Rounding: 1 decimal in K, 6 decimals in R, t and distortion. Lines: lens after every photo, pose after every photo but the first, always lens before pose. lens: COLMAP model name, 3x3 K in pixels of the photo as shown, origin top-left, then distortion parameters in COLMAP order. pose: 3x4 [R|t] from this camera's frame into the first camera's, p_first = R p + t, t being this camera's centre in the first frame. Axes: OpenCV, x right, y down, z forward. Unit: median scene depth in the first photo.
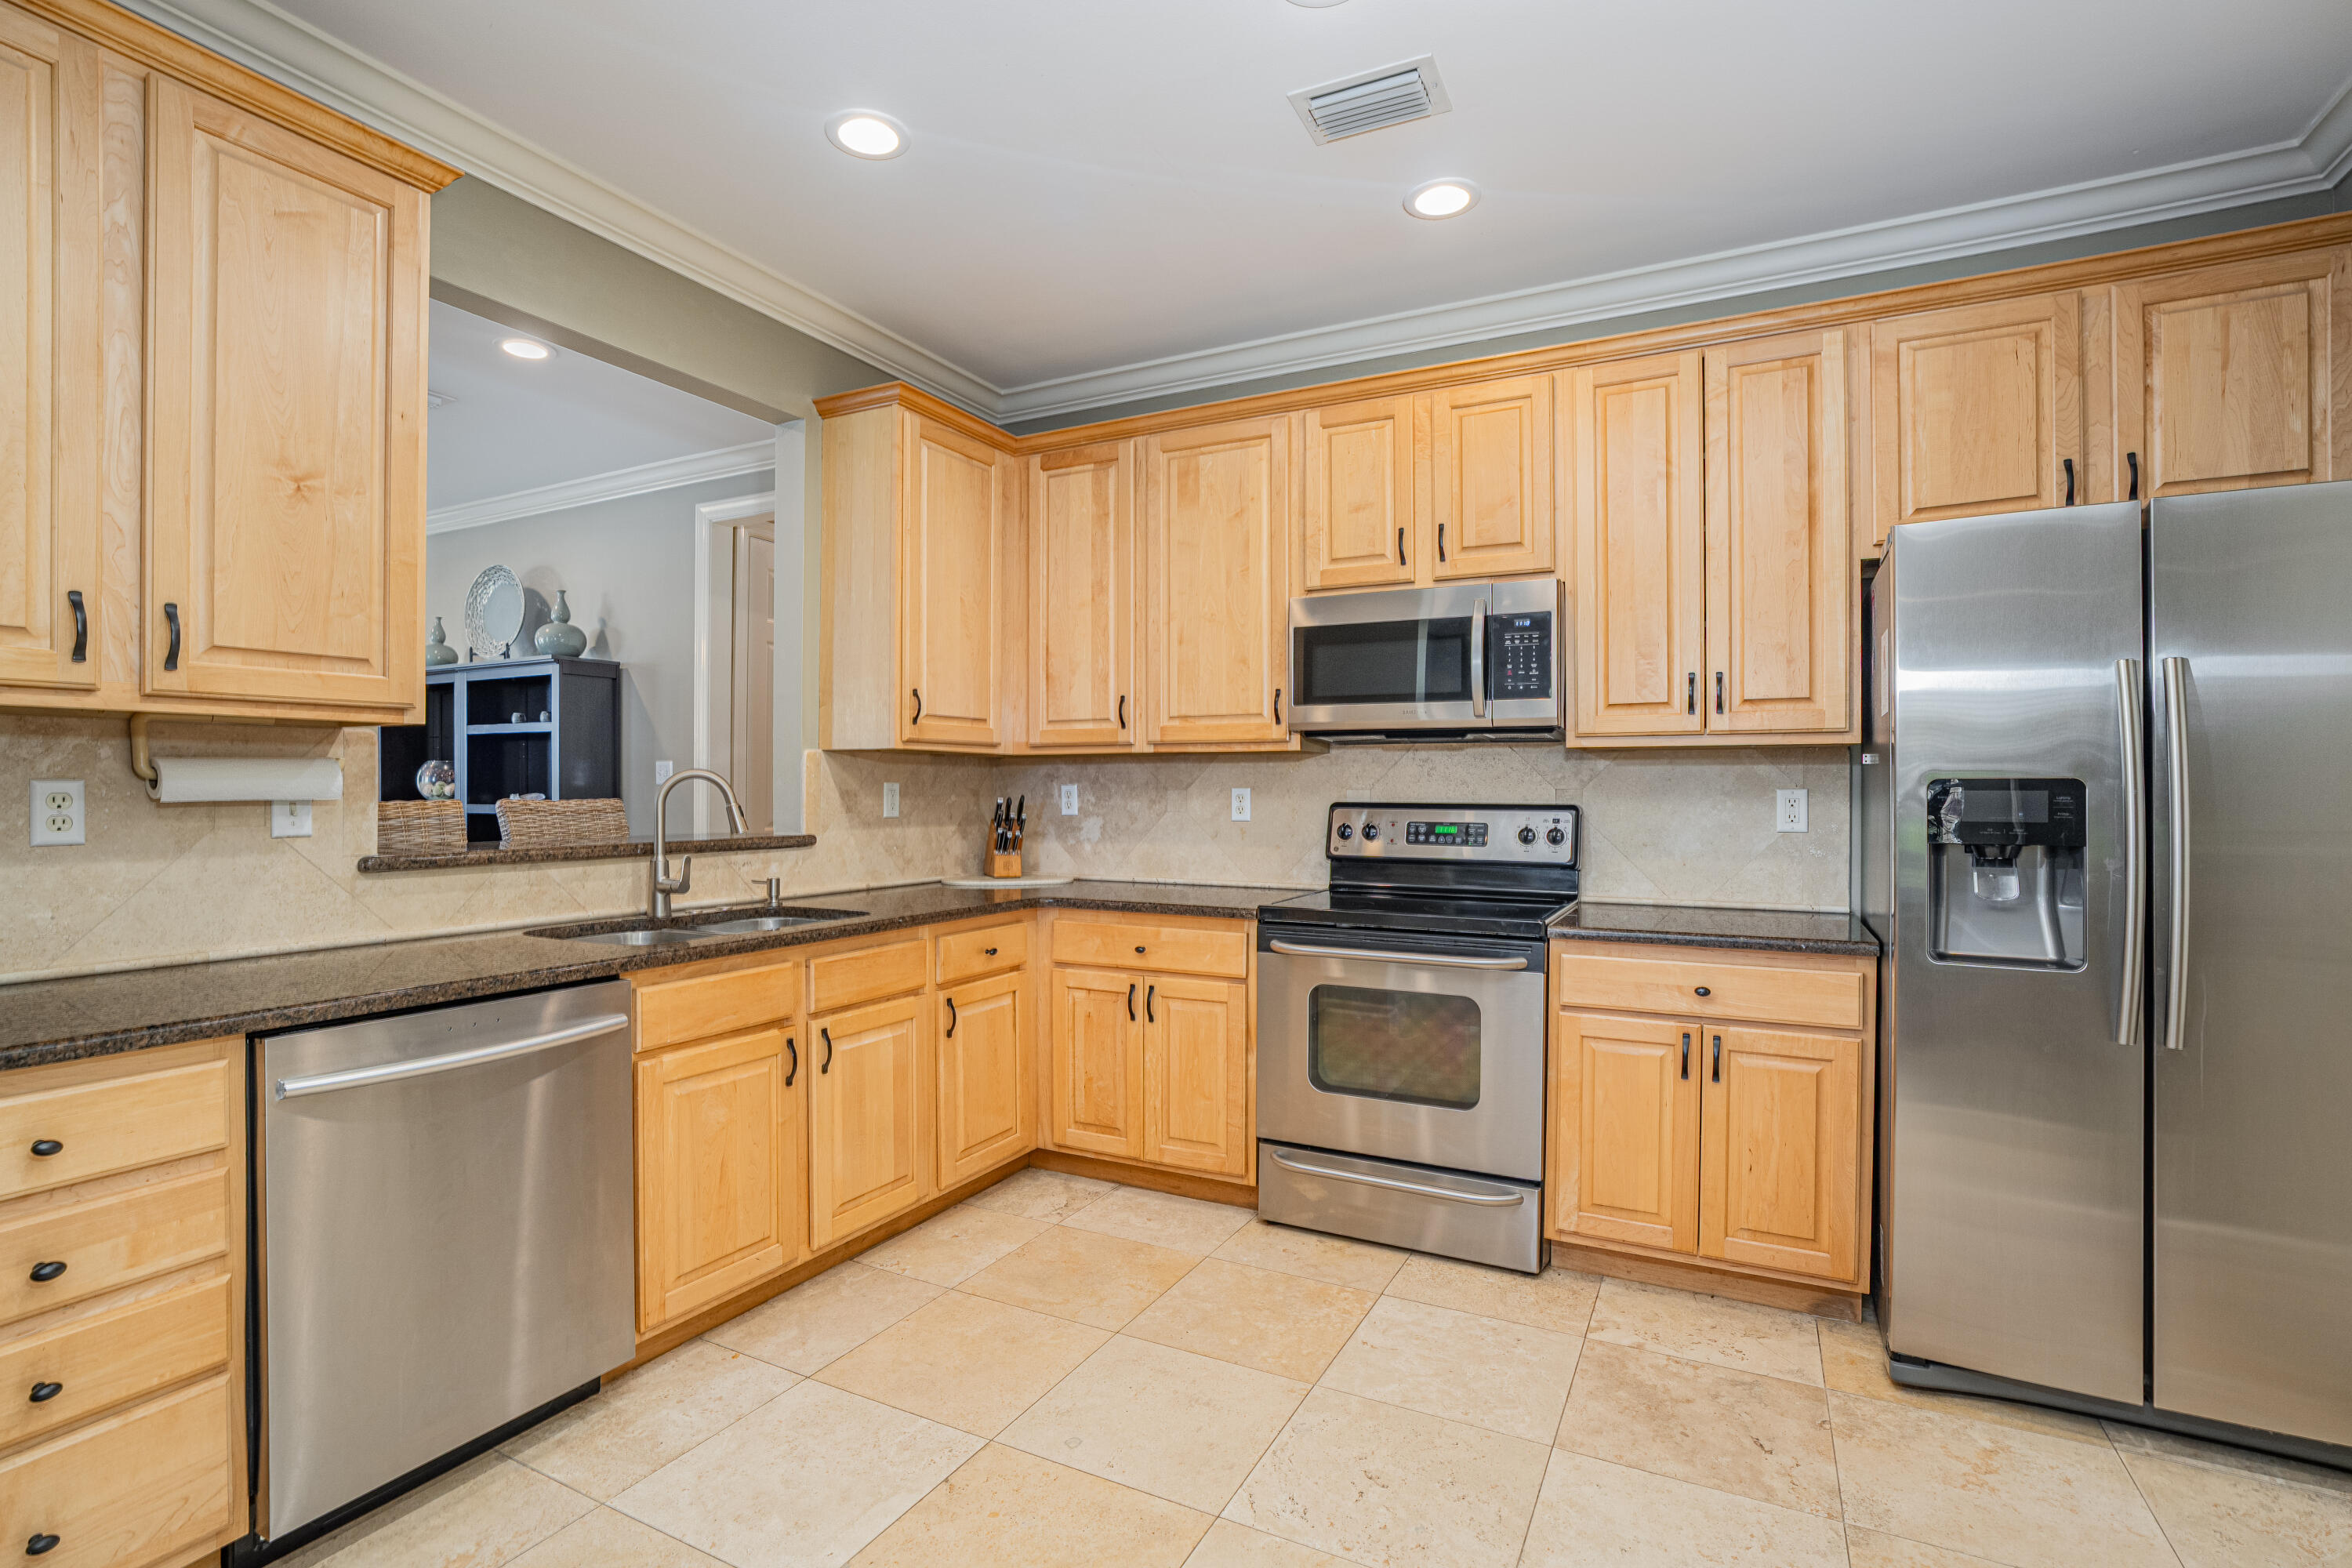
lens RADIAL K [[1076.6, 0, 1167.2], [0, 1076.6, 786.8], [0, 0, 1]] dist [-0.042725, 0.011725]
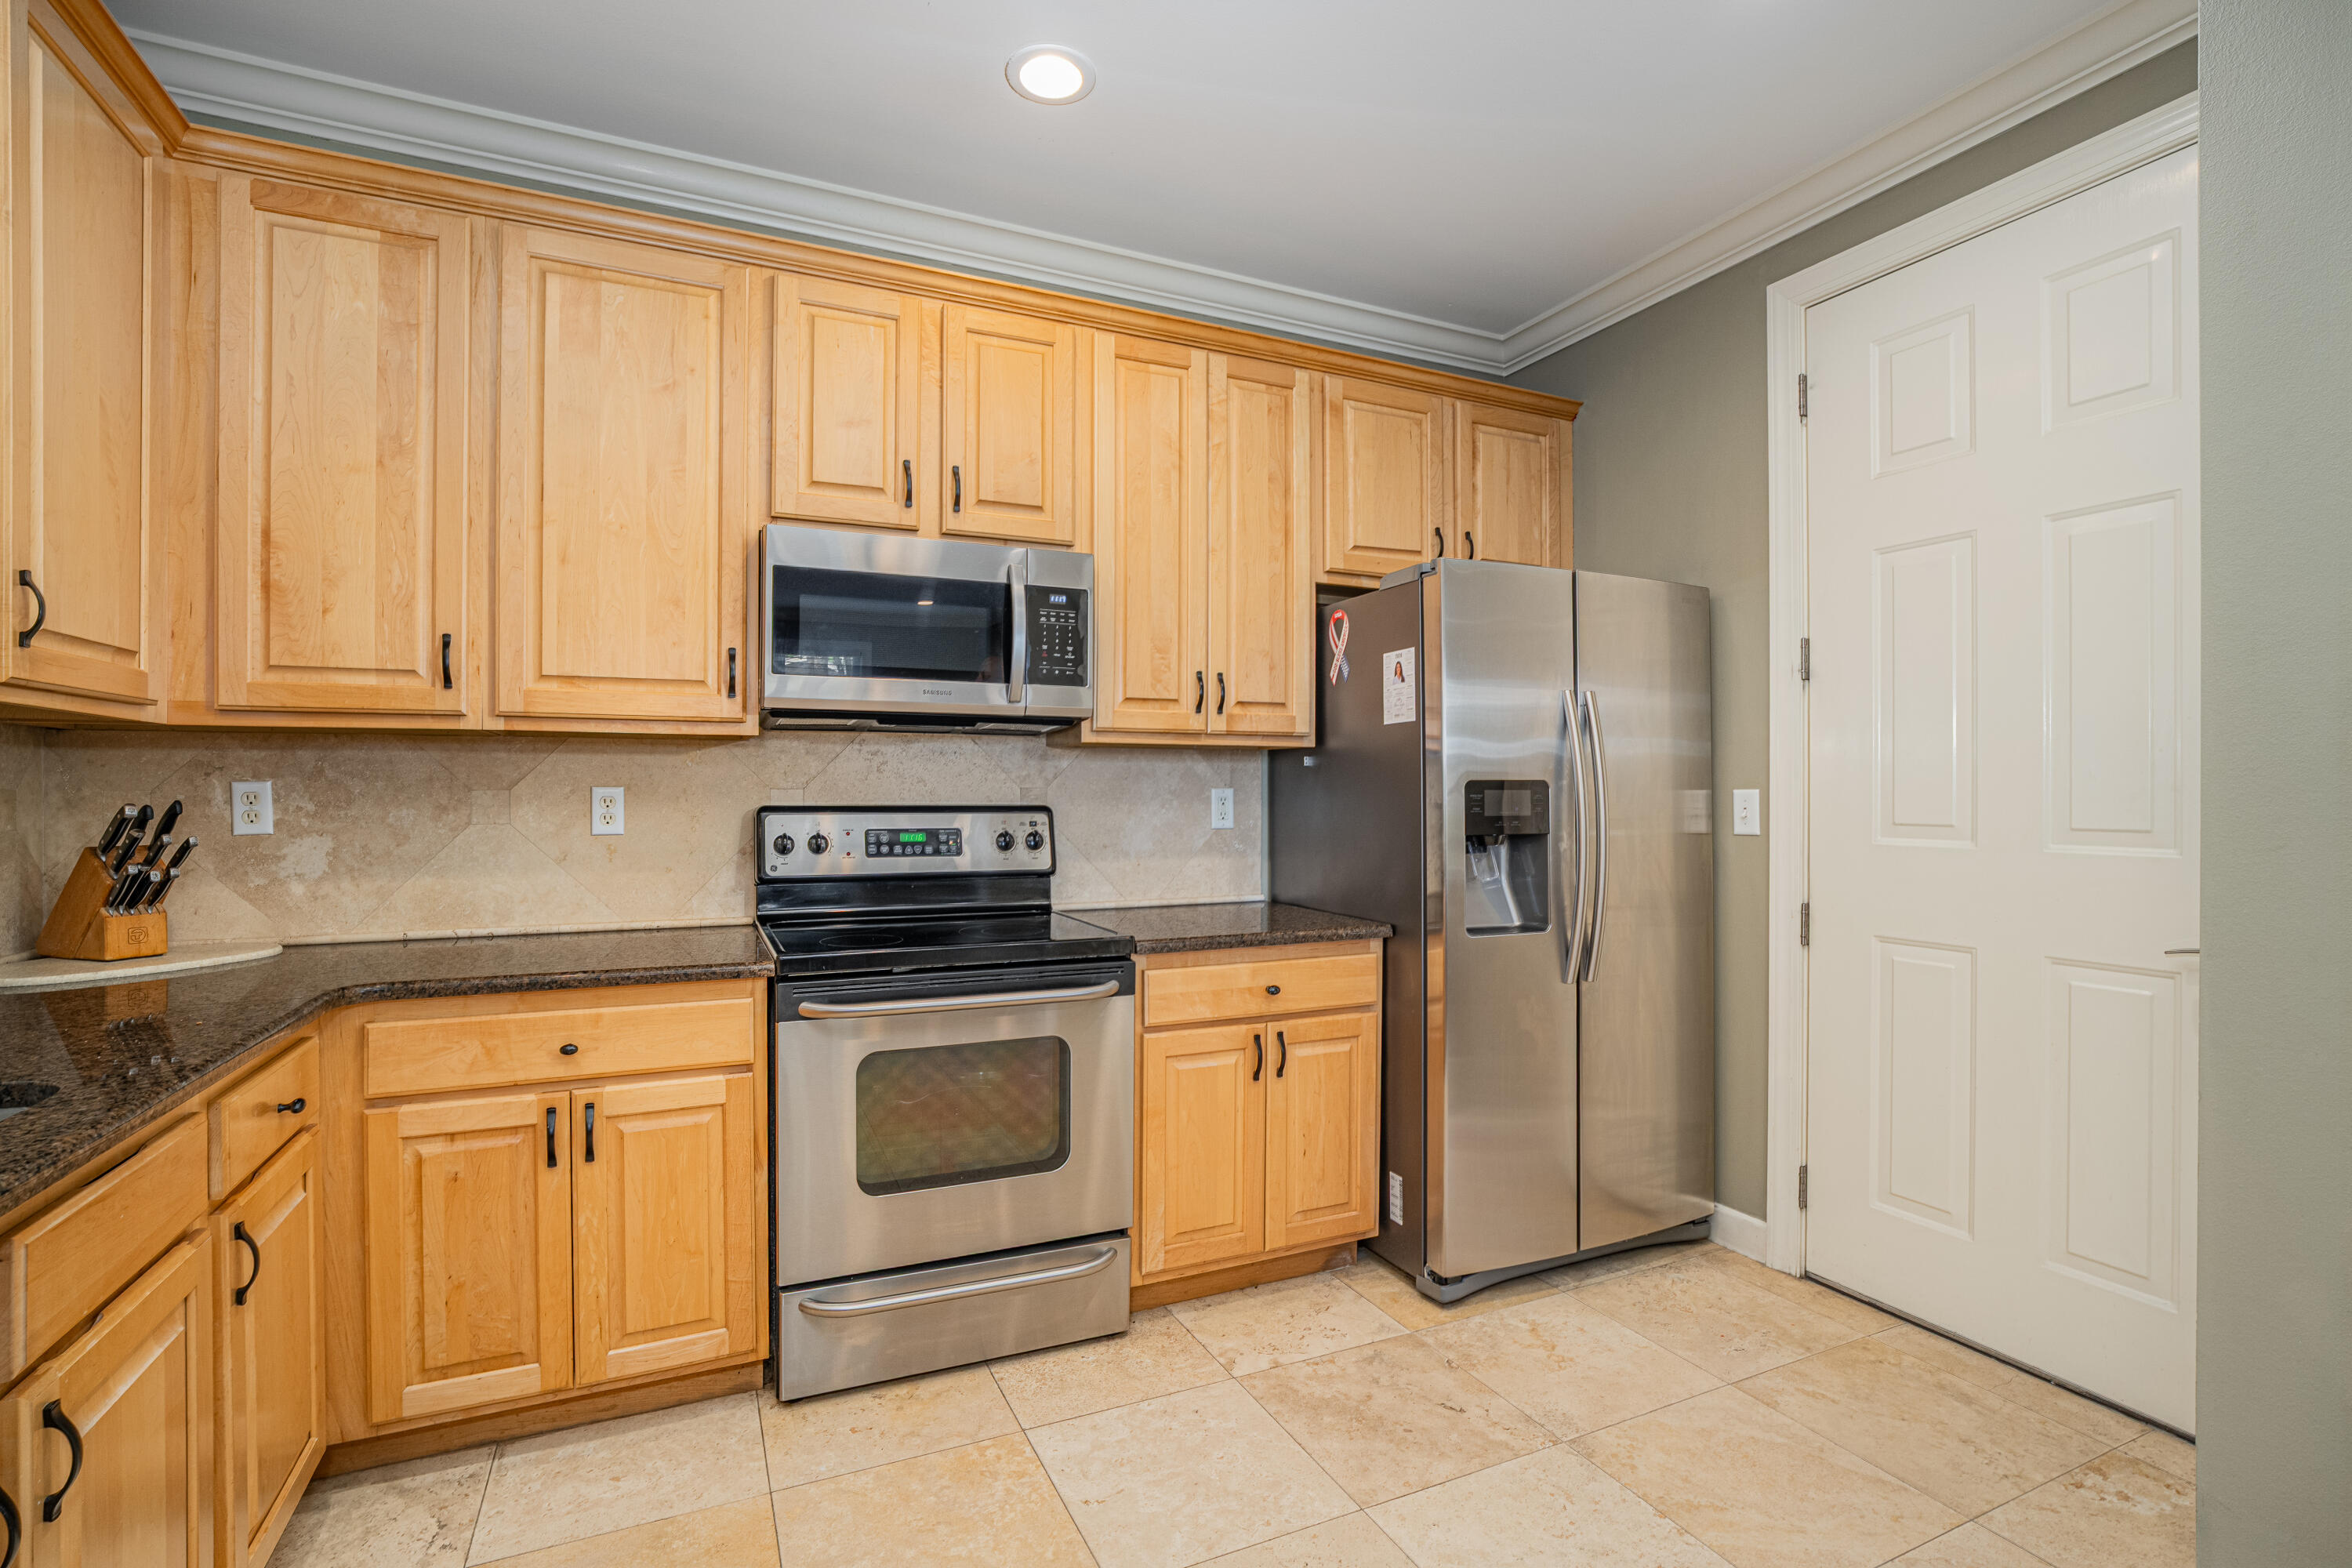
lens RADIAL K [[1076.6, 0, 1176.2], [0, 1076.6, 793.7], [0, 0, 1]] dist [-0.042725, 0.011725]
pose [[0.625244, -0.002809, 0.780424, -0.279956], [-0.000046, 0.999993, 0.003637, 0.003016], [-0.780429, -0.002310, 0.625240, 0.351395]]
